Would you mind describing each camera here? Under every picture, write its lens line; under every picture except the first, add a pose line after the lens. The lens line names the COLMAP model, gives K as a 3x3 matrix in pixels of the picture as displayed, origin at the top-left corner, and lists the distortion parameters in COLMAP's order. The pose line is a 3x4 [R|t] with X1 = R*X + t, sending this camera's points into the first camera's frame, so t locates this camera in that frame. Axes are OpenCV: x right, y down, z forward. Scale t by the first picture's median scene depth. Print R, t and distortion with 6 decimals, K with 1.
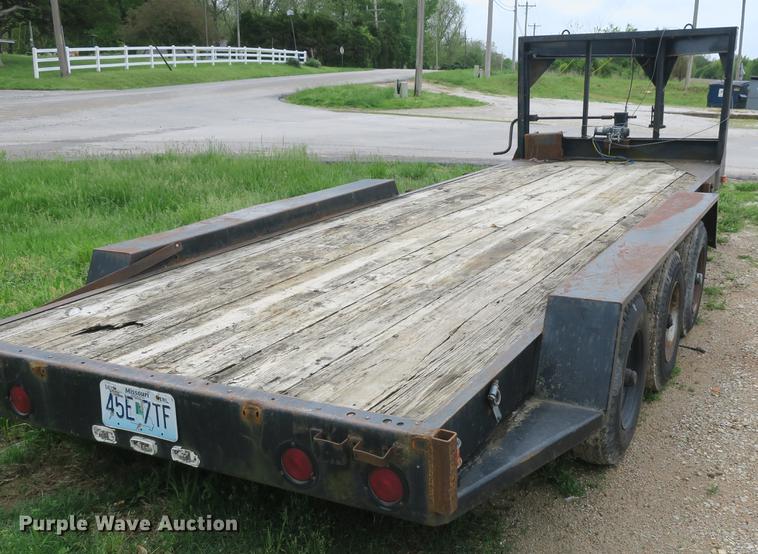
lens RADIAL K [[754.4, 0, 432.8], [0, 754.4, 299.9], [0, 0, 1]] dist [-0.006289, 0.018204]
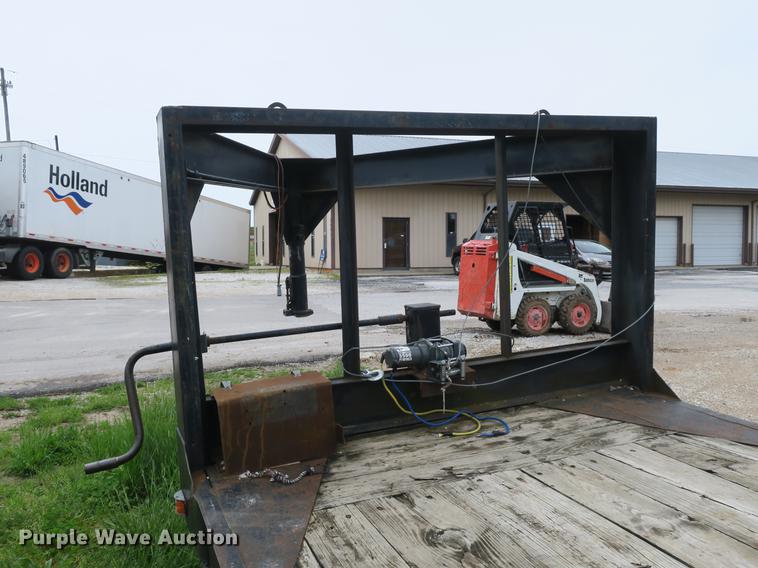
lens RADIAL K [[662.8, 0, 379.0], [0, 662.8, 284.0], [0, 0, 1]] dist [-0.003282, -0.000132]
pose [[0.651515, -0.080200, 0.754385, -0.123511], [0.239036, 0.965447, -0.103801, -0.685670], [-0.719993, 0.247953, 0.648174, 2.343299]]
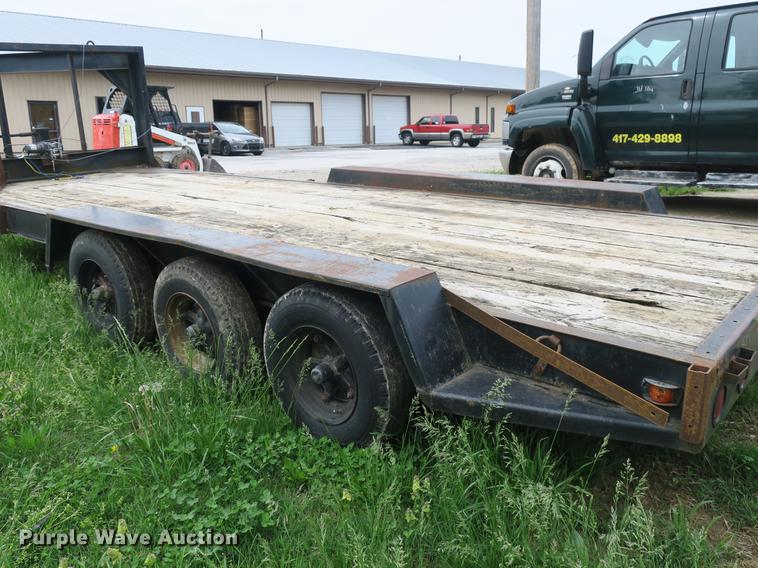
lens RADIAL K [[662.8, 0, 379.0], [0, 662.8, 284.0], [0, 0, 1]] dist [-0.003282, -0.000132]
pose [[0.231635, -0.254640, 0.938884, -1.472260], [0.297127, 0.937532, 0.180968, -0.264602], [-0.926315, 0.237050, 0.292826, 1.218364]]
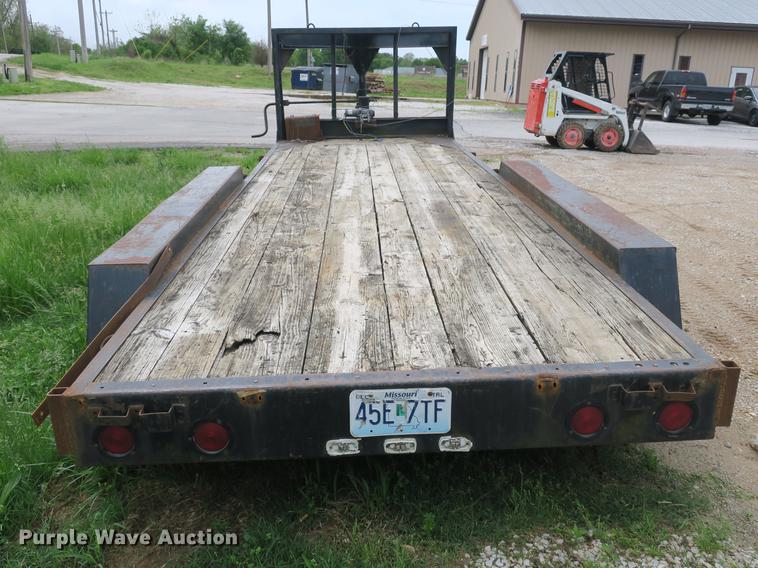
lens RADIAL K [[662.8, 0, 379.0], [0, 662.8, 284.0], [0, 0, 1]] dist [-0.003282, -0.000132]
pose [[0.874717, -0.145196, 0.462373, -0.751567], [0.128962, 0.989402, 0.066726, -0.077333], [-0.467161, 0.001263, 0.884171, 0.229918]]
